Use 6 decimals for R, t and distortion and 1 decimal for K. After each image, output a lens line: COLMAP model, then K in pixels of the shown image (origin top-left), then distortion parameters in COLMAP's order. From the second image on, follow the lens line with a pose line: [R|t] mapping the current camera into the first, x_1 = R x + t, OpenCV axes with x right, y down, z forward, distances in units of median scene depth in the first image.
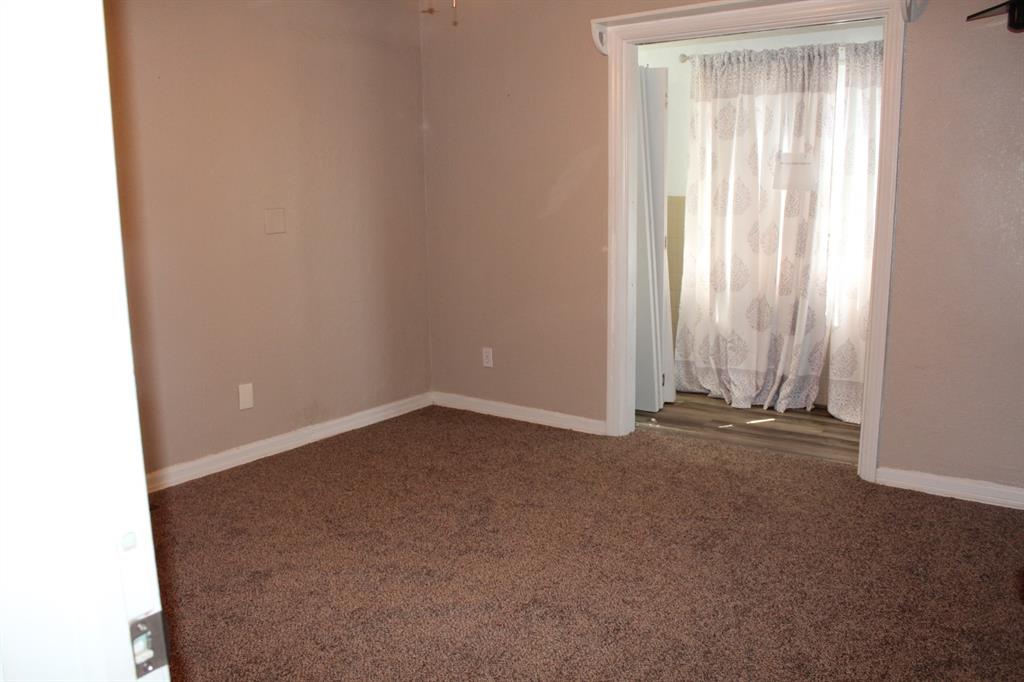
lens RADIAL K [[862.9, 0, 509.8], [0, 862.9, 348.2], [0, 0, 1]] dist [-0.161797, 0.149303]
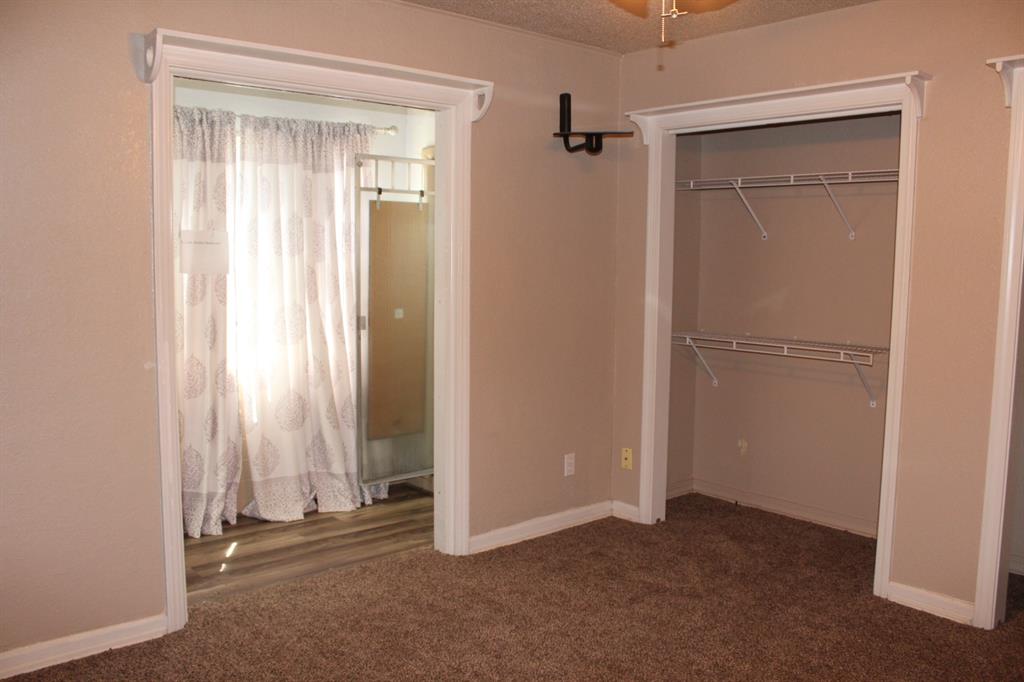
lens RADIAL K [[862.9, 0, 509.8], [0, 862.9, 348.2], [0, 0, 1]] dist [-0.161797, 0.149303]
pose [[0.196769, -0.084977, 0.976760, -0.454167], [0.164537, 0.984970, 0.052545, -0.110301], [-0.966545, 0.150374, 0.207794, 0.549370]]
